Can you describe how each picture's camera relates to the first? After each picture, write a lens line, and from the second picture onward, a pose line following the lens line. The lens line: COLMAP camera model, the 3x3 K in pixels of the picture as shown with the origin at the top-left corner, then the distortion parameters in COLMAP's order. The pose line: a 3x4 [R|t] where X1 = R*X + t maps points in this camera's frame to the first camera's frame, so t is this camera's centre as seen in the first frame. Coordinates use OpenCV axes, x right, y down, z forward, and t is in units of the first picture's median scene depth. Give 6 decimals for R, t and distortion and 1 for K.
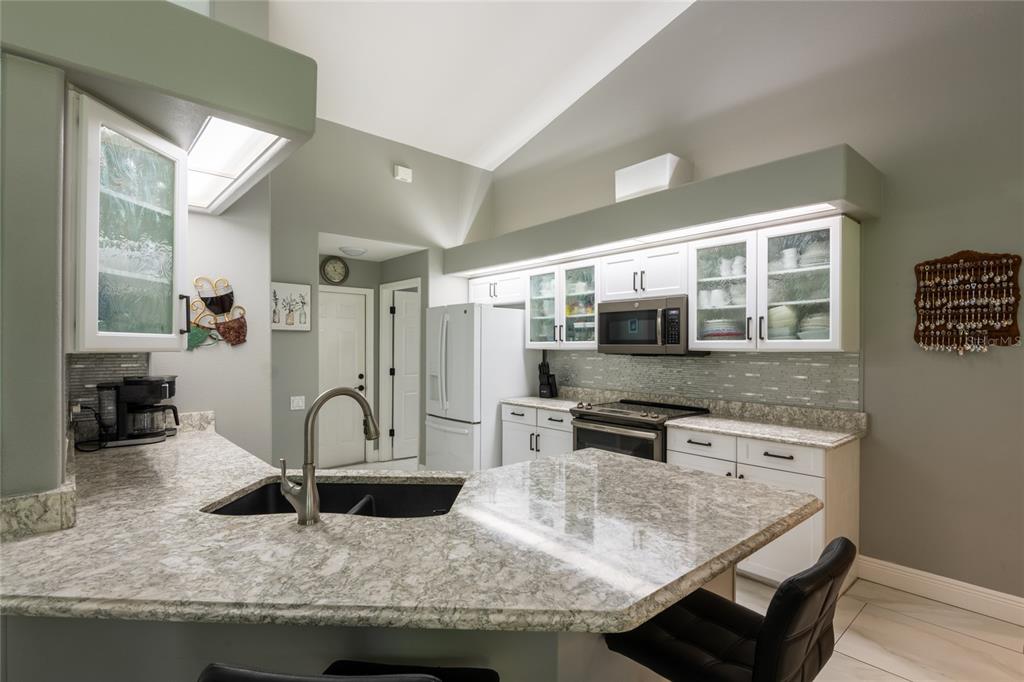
lens RADIAL K [[489.8, 0, 518.6], [0, 489.8, 347.9], [0, 0, 1]] dist [0.017070, -0.000076]
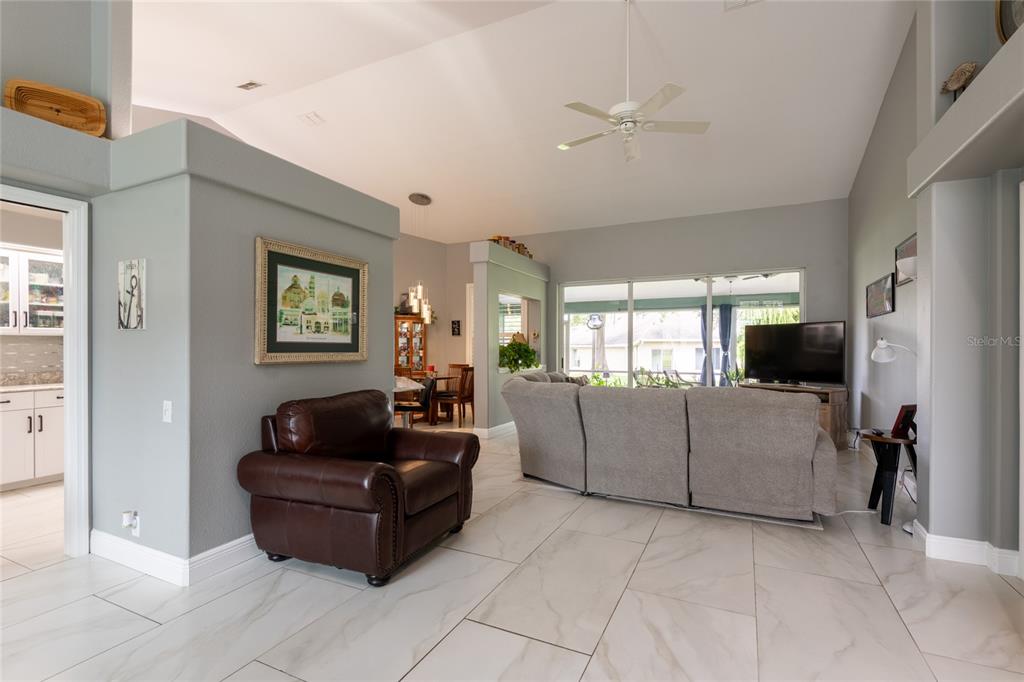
lens RADIAL K [[459.4, 0, 524.2], [0, 459.4, 344.1], [0, 0, 1]] dist [0.034706, -0.025202]
pose [[-0.387721, 0.000086, 0.921777, -1.618681], [-0.001179, 0.999999, -0.000589, 0.028942], [-0.921776, -0.001315, -0.387721, 0.536202]]
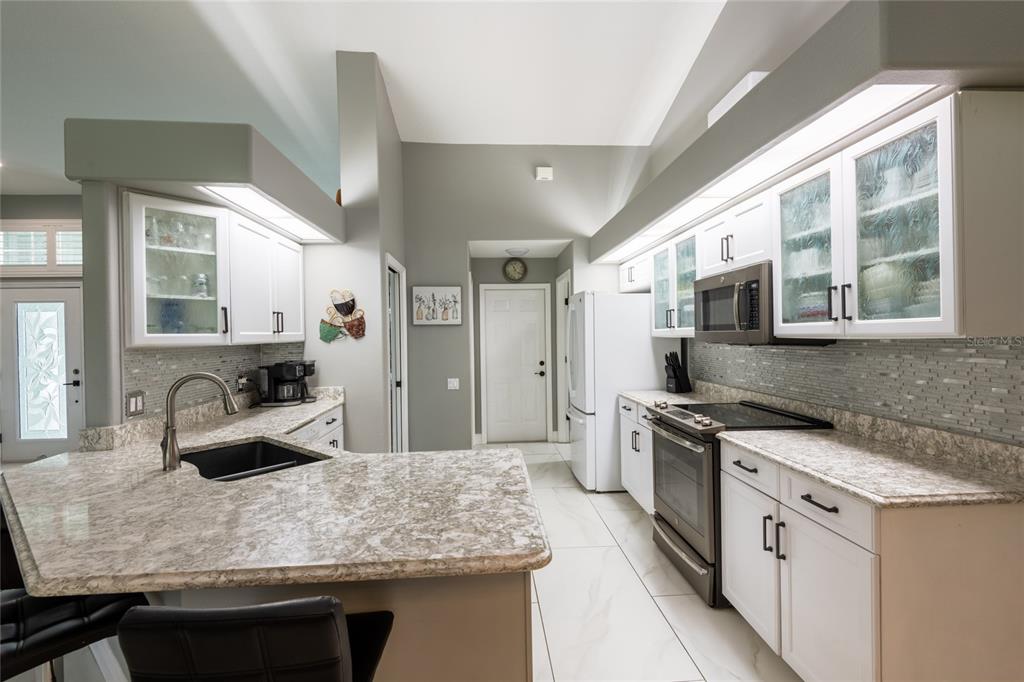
lens RADIAL K [[466.9, 0, 512.0], [0, 466.9, 341.0], [0, 0, 1]] dist [0.040881, -0.027121]
pose [[0.787760, -0.007661, -0.615935, 0.500159], [0.015206, 0.999860, 0.007012, -0.000852], [0.615795, -0.014890, 0.787766, 0.233715]]
